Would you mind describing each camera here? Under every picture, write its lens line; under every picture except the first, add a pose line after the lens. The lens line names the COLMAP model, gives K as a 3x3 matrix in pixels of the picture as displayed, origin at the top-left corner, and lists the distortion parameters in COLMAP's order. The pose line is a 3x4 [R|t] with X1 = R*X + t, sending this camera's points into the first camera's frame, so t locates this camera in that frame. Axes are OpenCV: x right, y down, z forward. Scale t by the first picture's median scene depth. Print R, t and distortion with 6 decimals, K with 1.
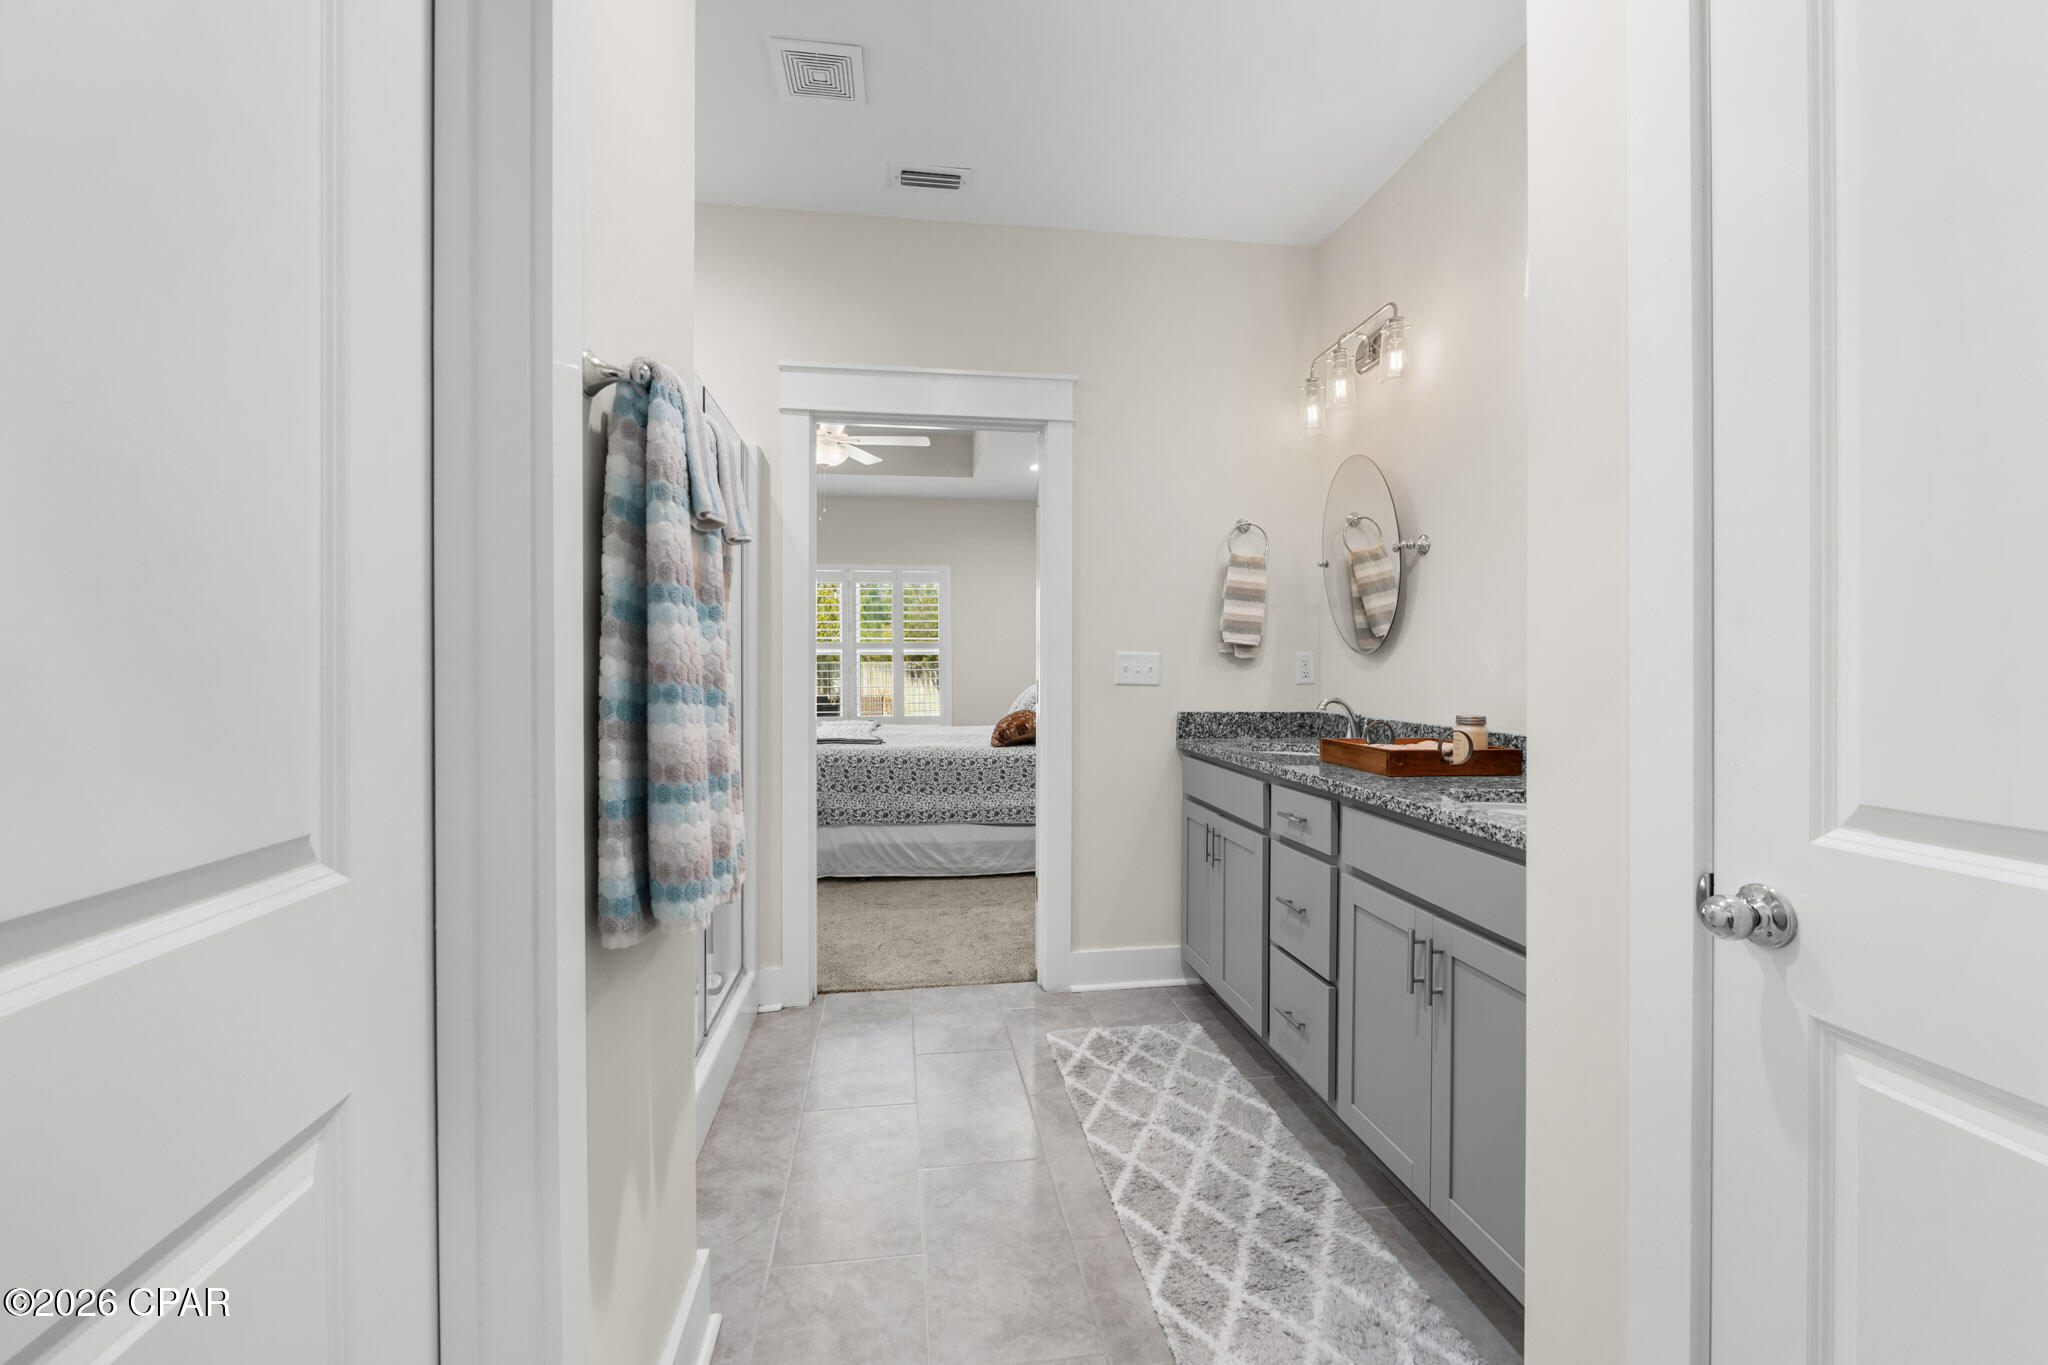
lens RADIAL K [[871.7, 0, 1017.4], [0, 871.7, 667.4], [0, 0, 1]] dist [-0.010589, 0.001047]
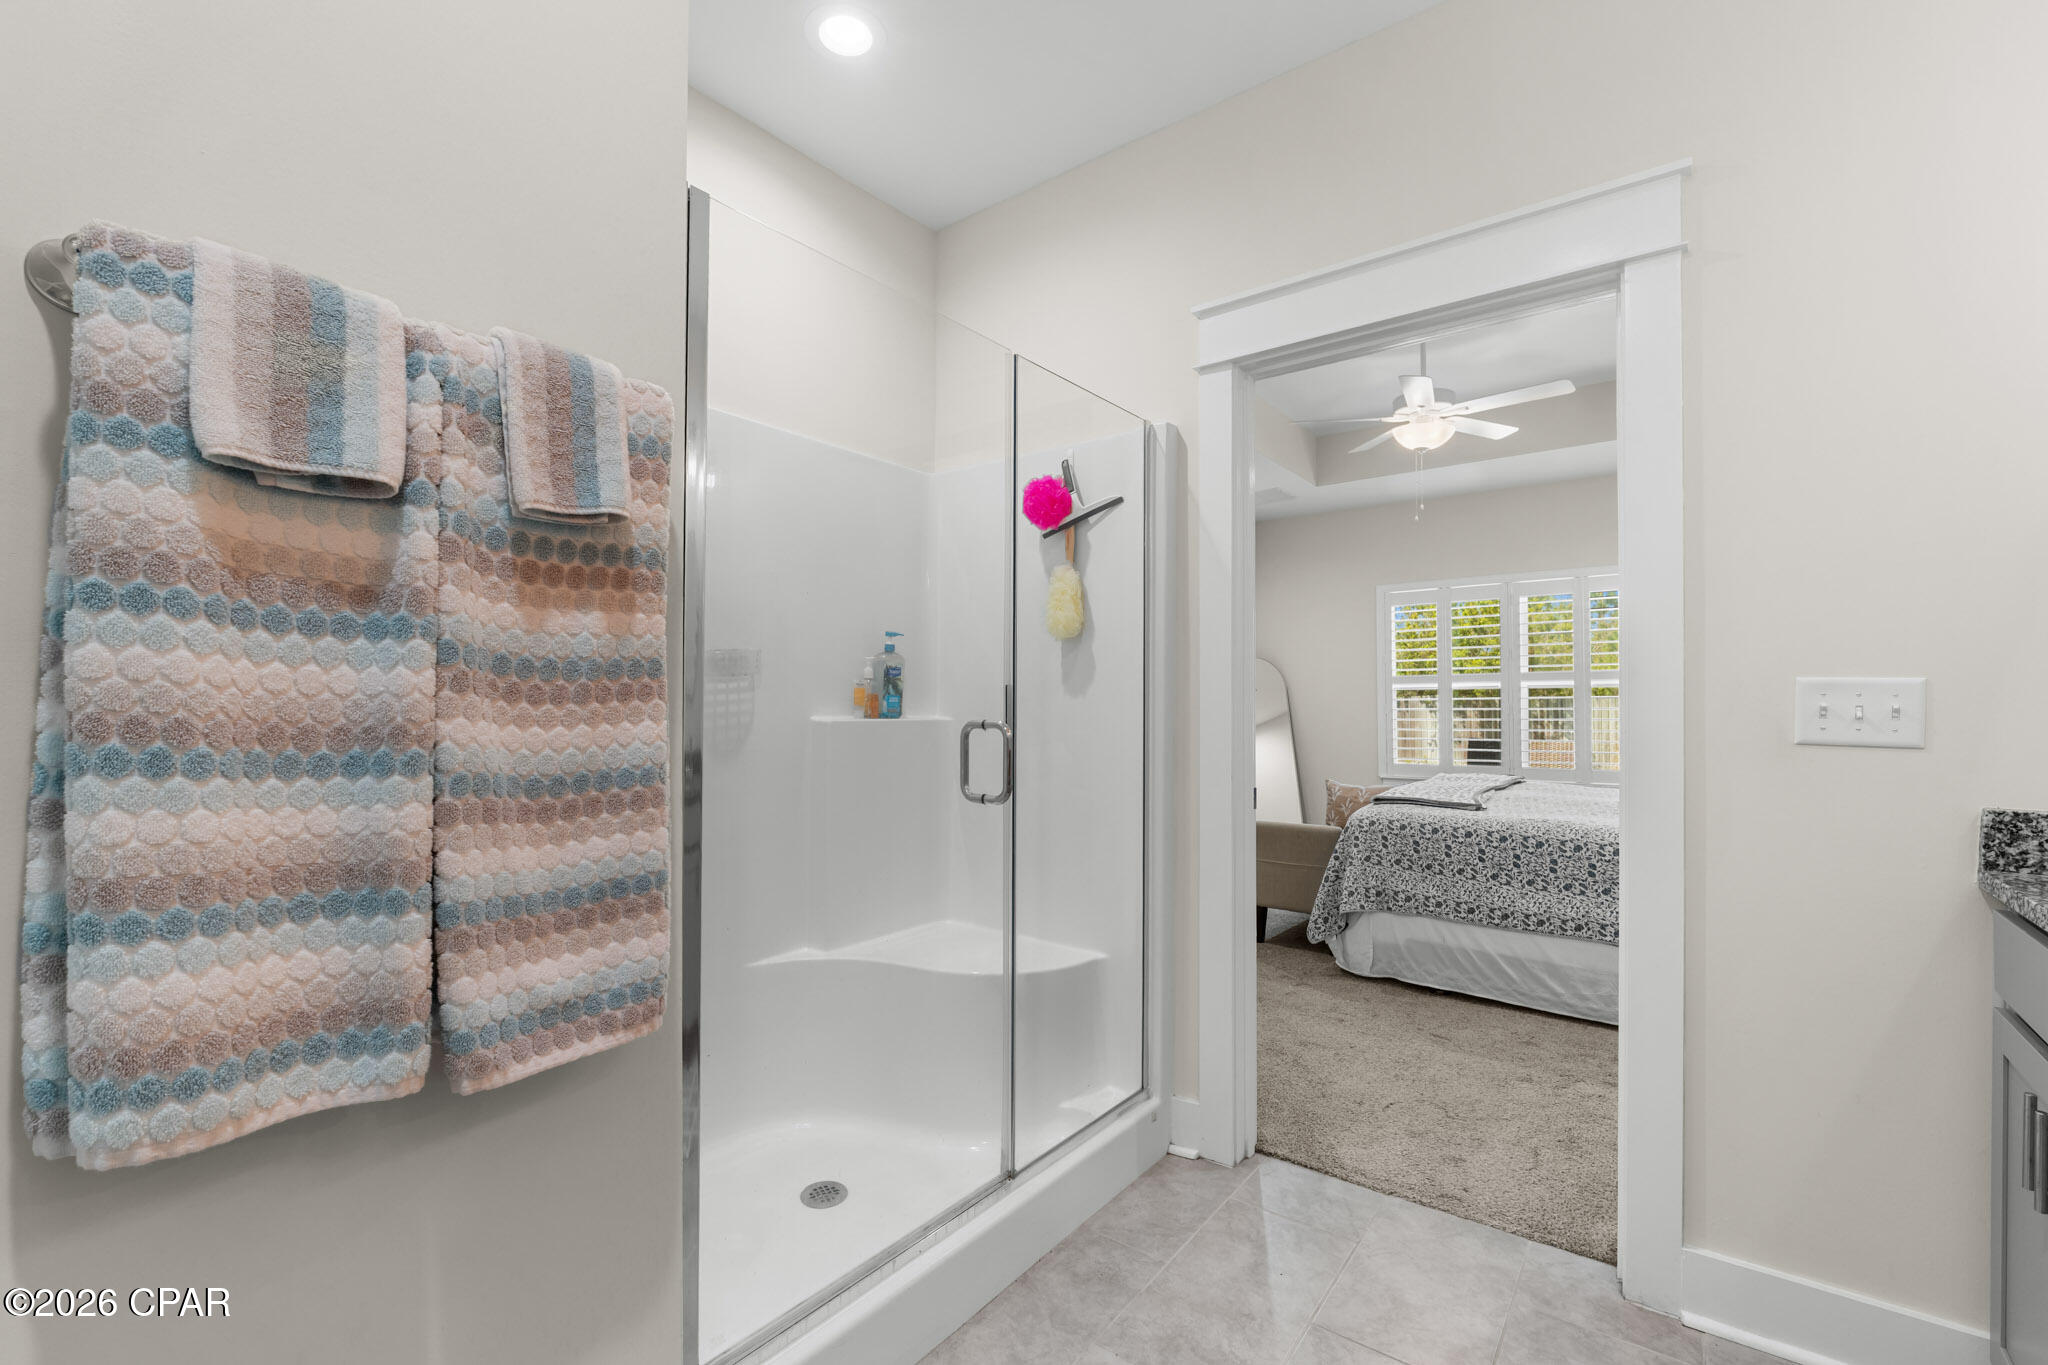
lens RADIAL K [[871.7, 0, 1025.3], [0, 871.7, 695.4], [0, 0, 1]] dist [-0.010589, 0.001047]
pose [[0.698176, -0.006362, -0.715898, 0.133933], [0.000091, 0.999961, -0.008797, -0.003024], [0.715926, 0.006077, 0.698149, 0.287089]]
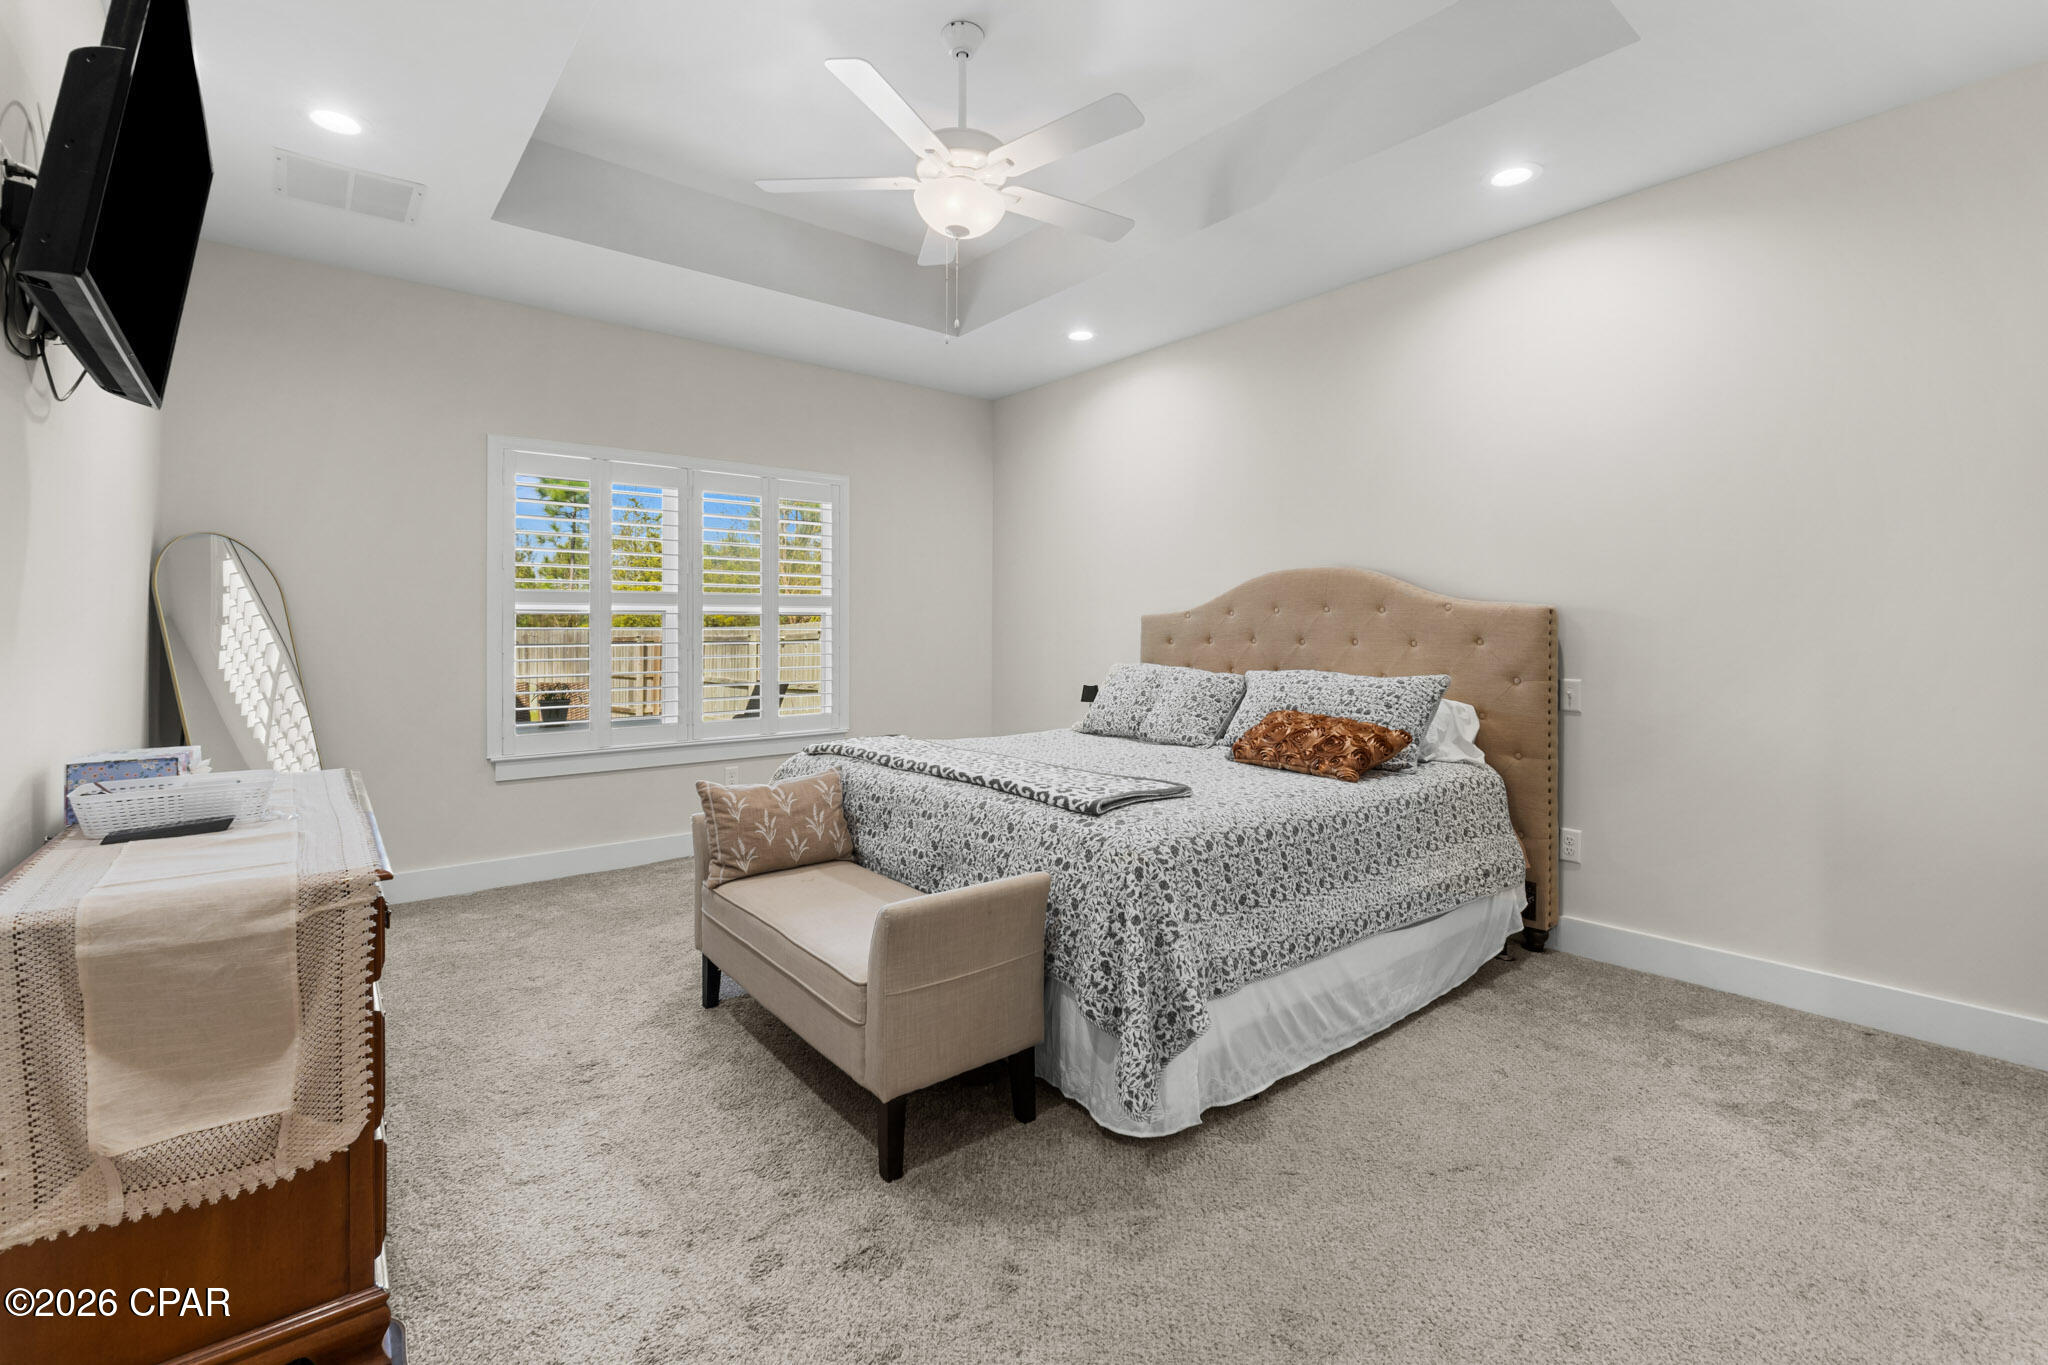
lens RADIAL K [[871.7, 0, 1001.7], [0, 871.7, 642.6], [0, 0, 1]] dist [-0.010589, 0.001047]
pose [[0.858734, -0.001258, 0.512419, -0.664646], [-0.003452, 0.999960, 0.008239, -0.002798], [-0.512409, -0.008844, 0.858696, 0.834645]]
